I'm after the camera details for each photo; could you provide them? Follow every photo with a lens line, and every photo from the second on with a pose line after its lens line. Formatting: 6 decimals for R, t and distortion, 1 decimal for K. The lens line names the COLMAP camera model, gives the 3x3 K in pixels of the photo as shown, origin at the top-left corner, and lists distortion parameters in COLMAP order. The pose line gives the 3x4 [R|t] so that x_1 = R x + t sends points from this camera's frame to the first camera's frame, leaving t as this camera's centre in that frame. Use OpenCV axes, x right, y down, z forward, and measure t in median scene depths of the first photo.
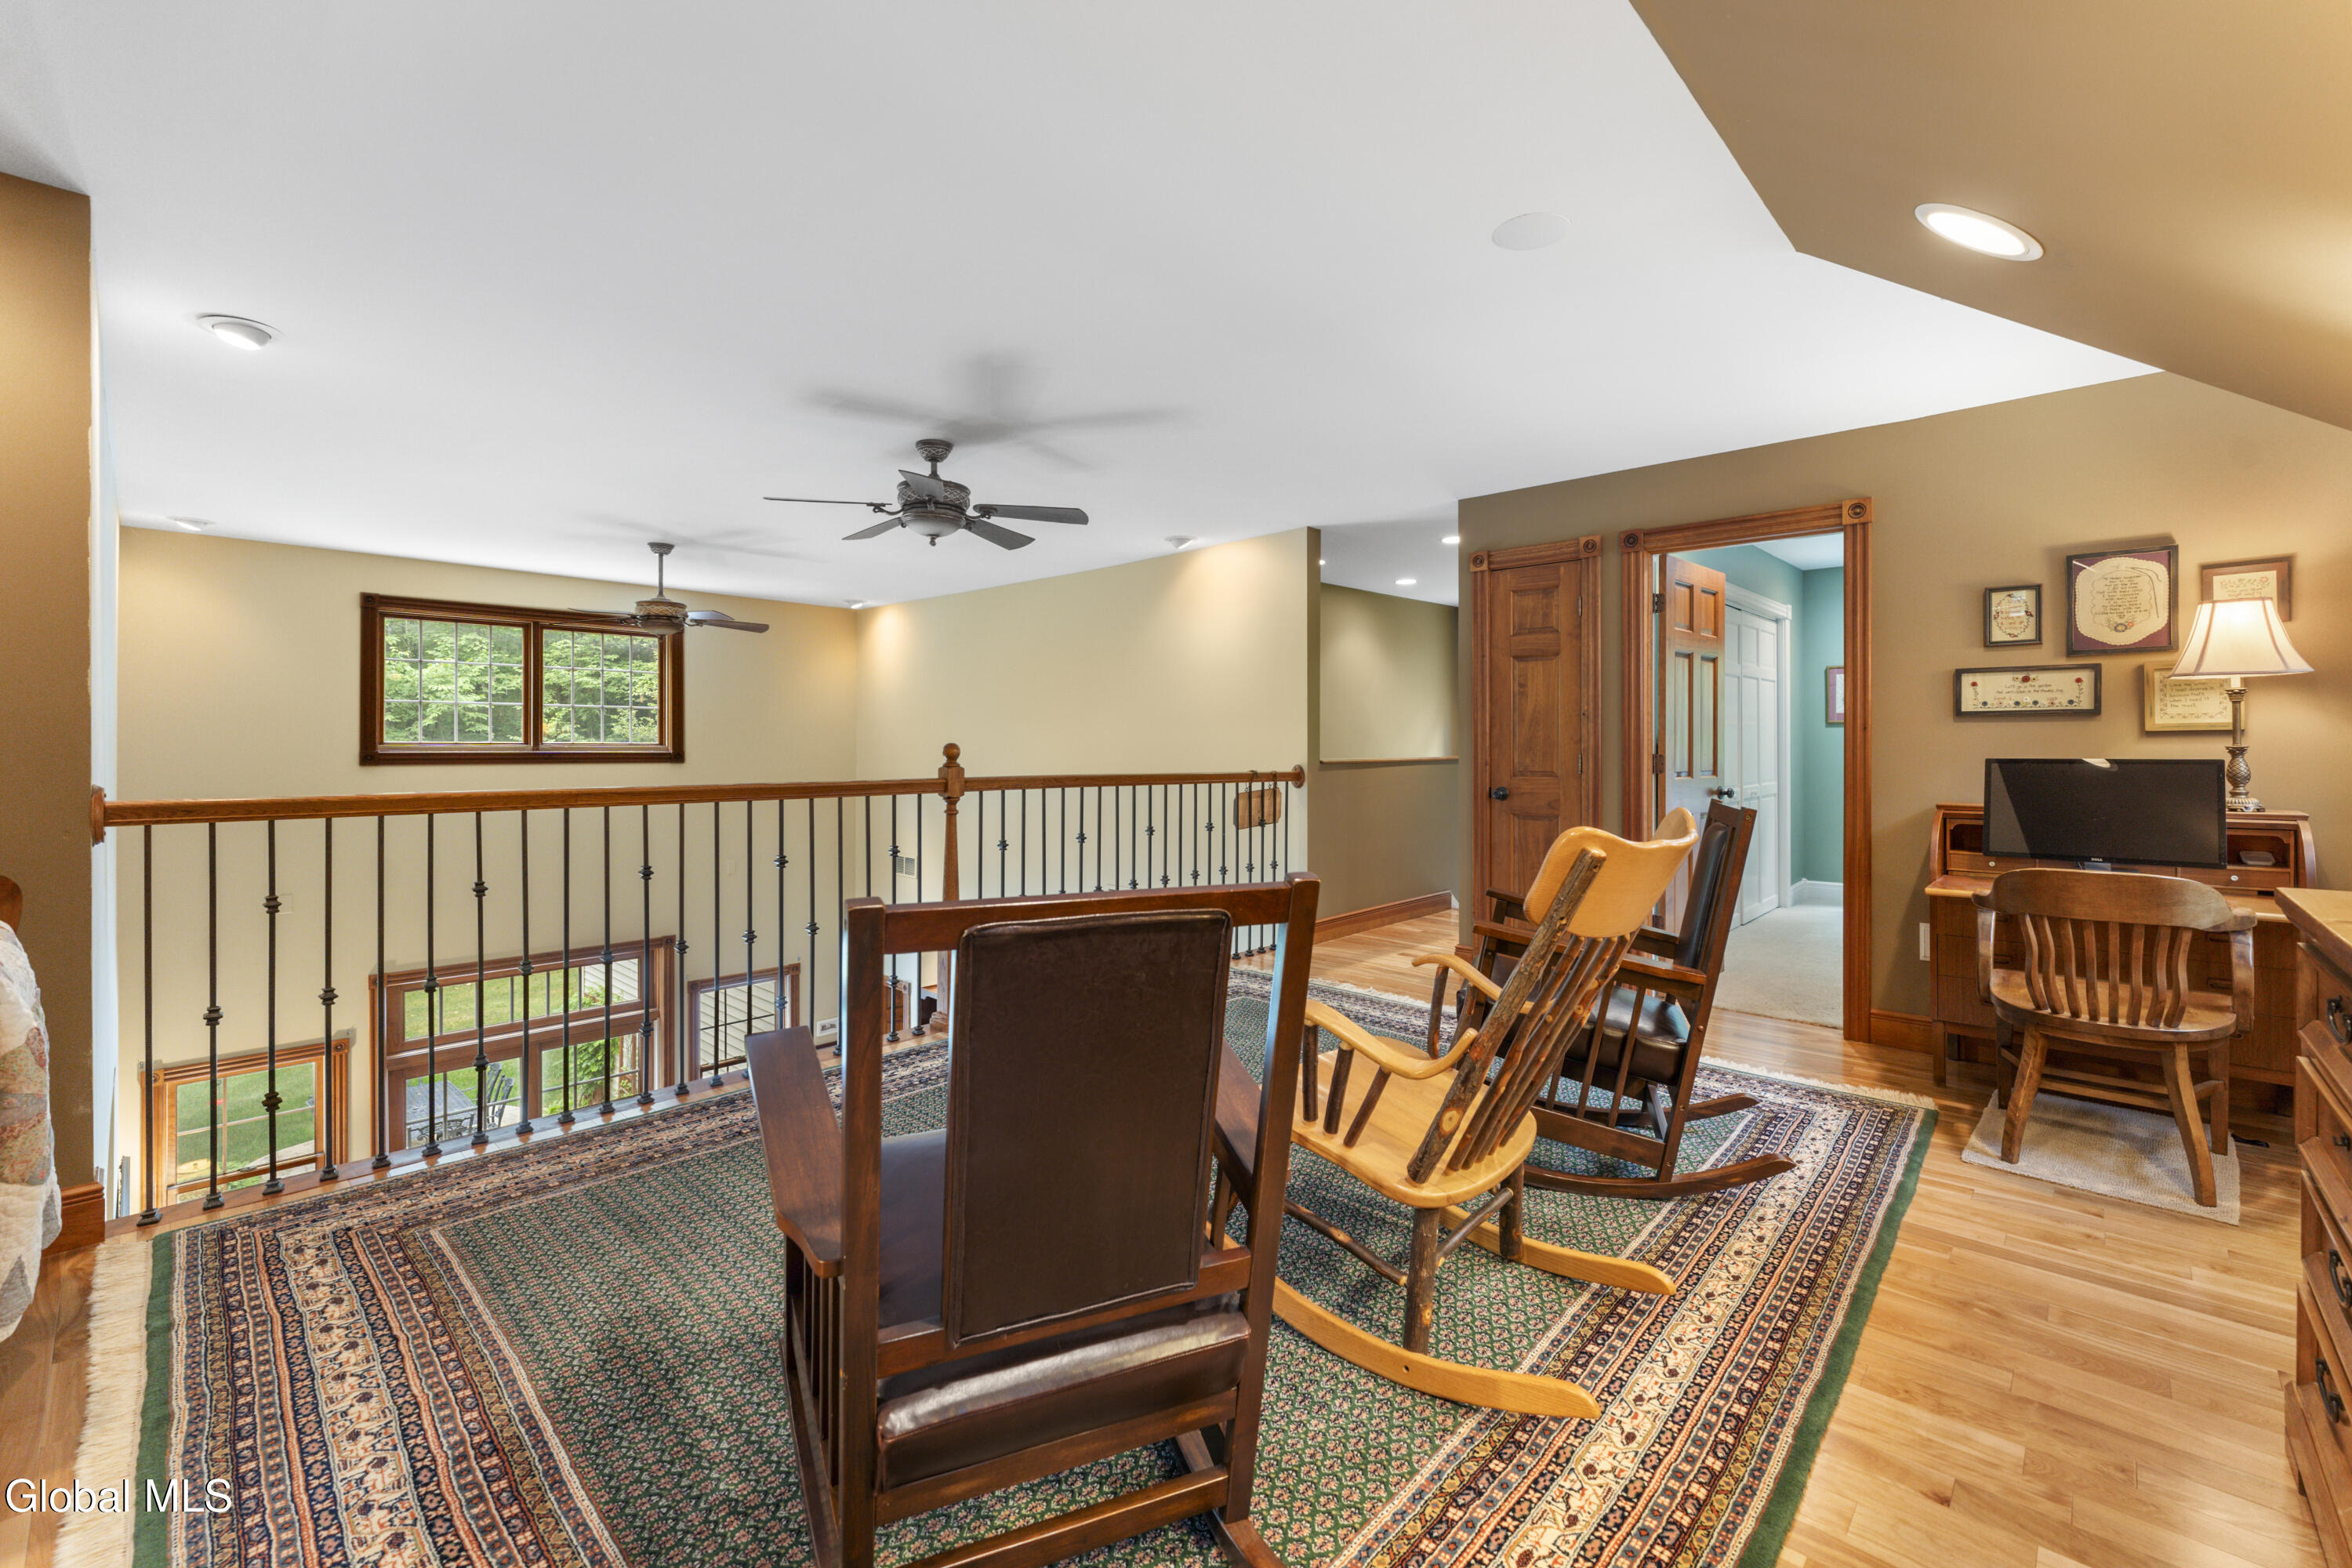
lens RADIAL K [[948.6, 0, 1179.8], [0, 948.6, 759.2], [0, 0, 1]] dist [-0.006045, 0.002217]
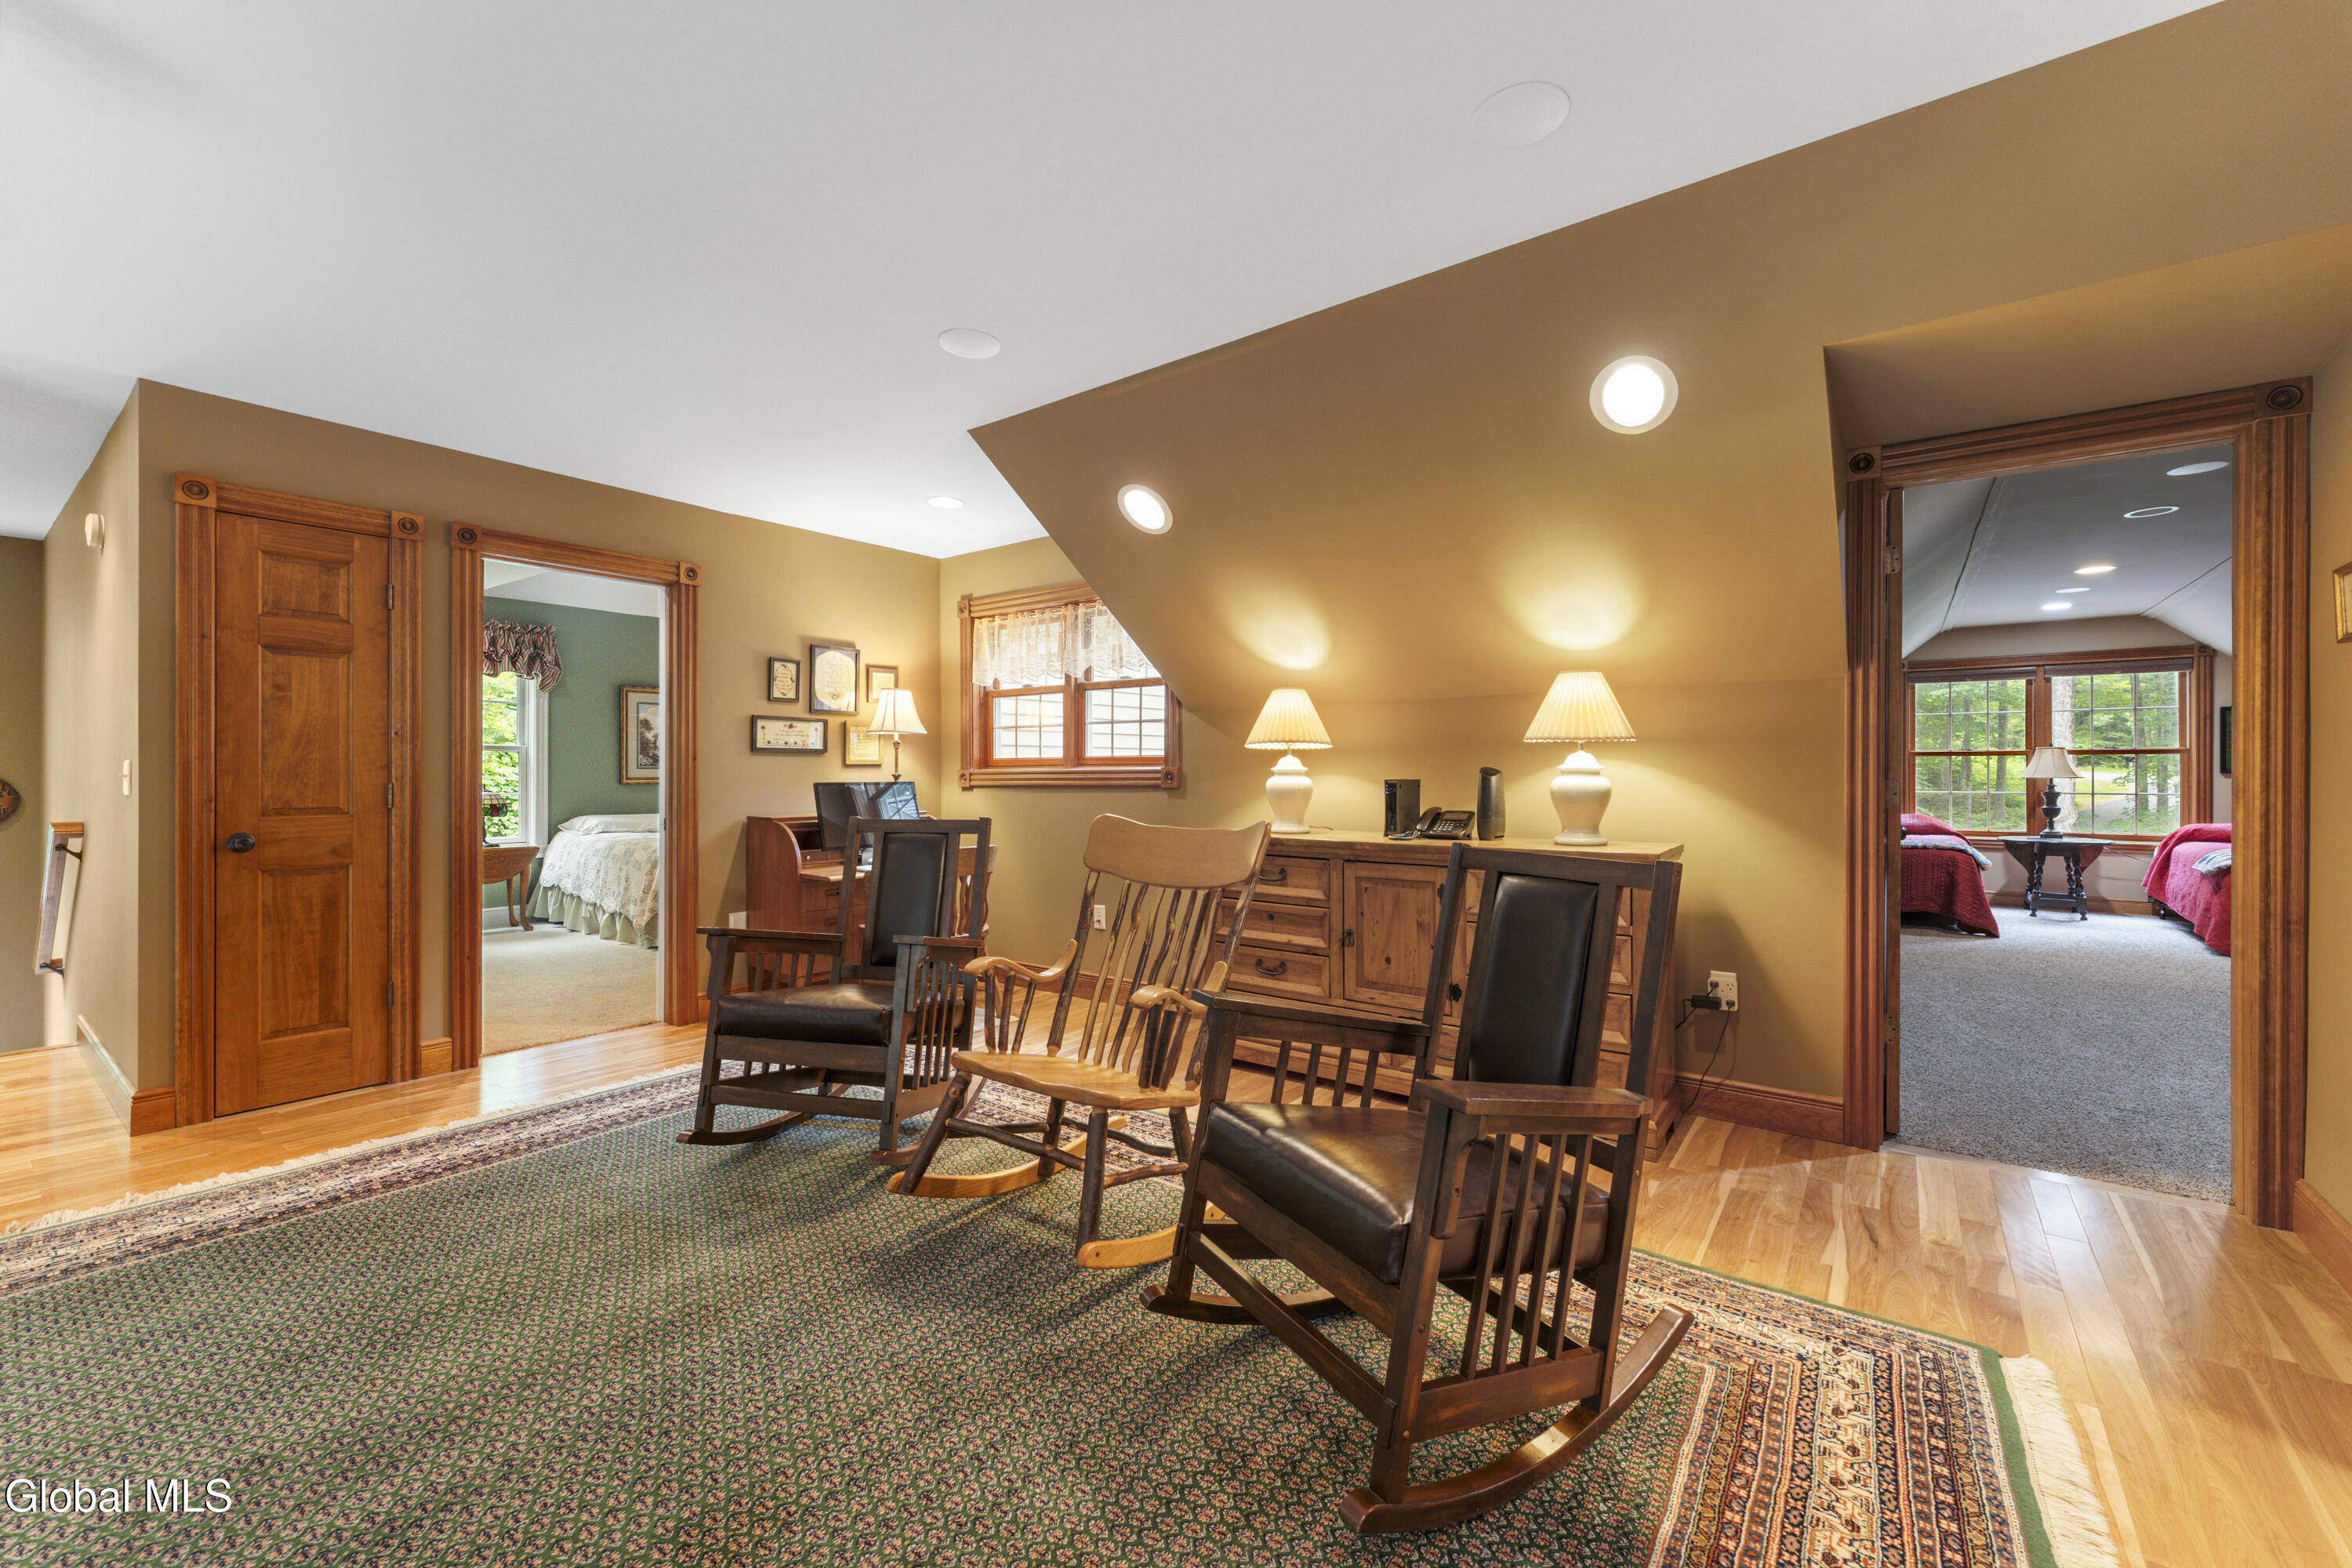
lens RADIAL K [[948.6, 0, 1171.4], [0, 948.6, 766.6], [0, 0, 1]] dist [-0.006045, 0.002217]
pose [[-0.094492, 0.003927, 0.995518, -0.491630], [0.009495, 0.999950, -0.003043, -0.012470], [-0.995480, 0.009165, -0.094525, 0.490517]]
